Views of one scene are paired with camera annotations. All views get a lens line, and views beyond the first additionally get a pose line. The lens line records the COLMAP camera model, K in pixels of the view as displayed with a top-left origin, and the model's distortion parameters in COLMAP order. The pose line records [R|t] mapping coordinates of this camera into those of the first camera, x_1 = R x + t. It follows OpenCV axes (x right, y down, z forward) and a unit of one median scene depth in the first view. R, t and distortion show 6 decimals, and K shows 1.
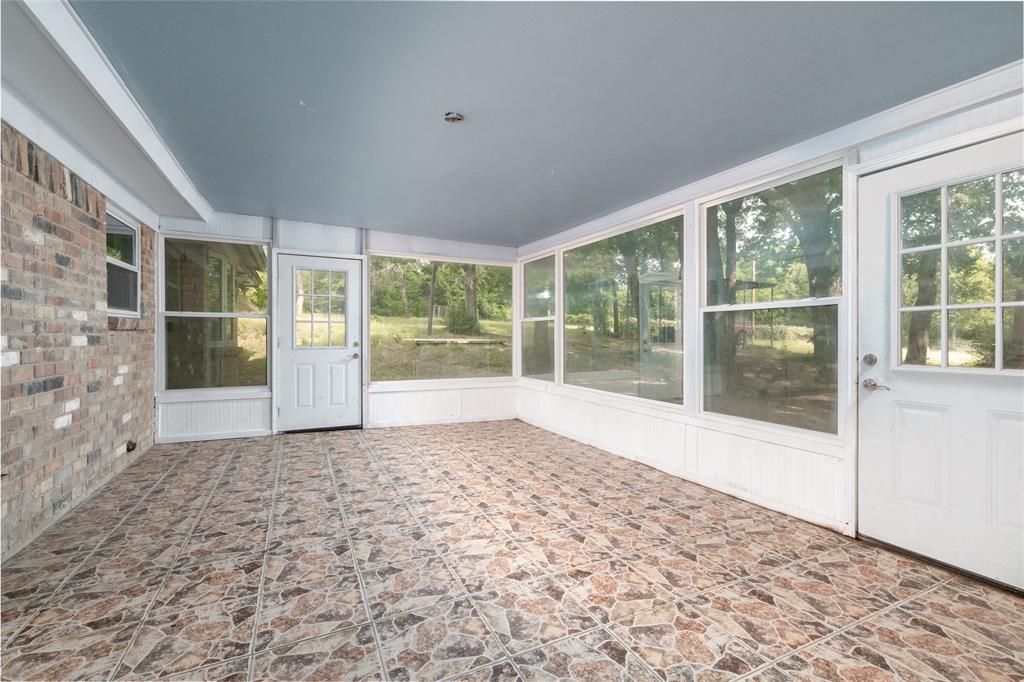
lens RADIAL K [[438.2, 0, 509.4], [0, 438.2, 338.7], [0, 0, 1]] dist [-0.000045, 0.000926]
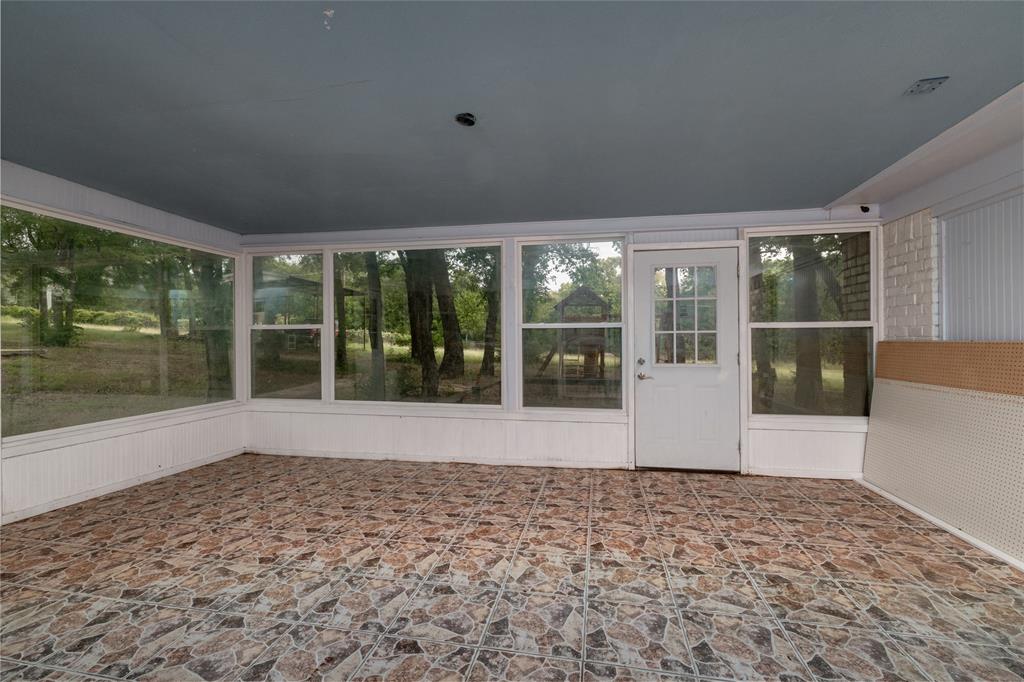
lens RADIAL K [[438.2, 0, 509.4], [0, 438.2, 338.7], [0, 0, 1]] dist [-0.000045, 0.000926]
pose [[0.603243, -0.003453, 0.797550, -0.736785], [0.008040, 0.999966, -0.001752, -0.036850], [-0.797517, 0.007469, 0.603250, 0.341201]]
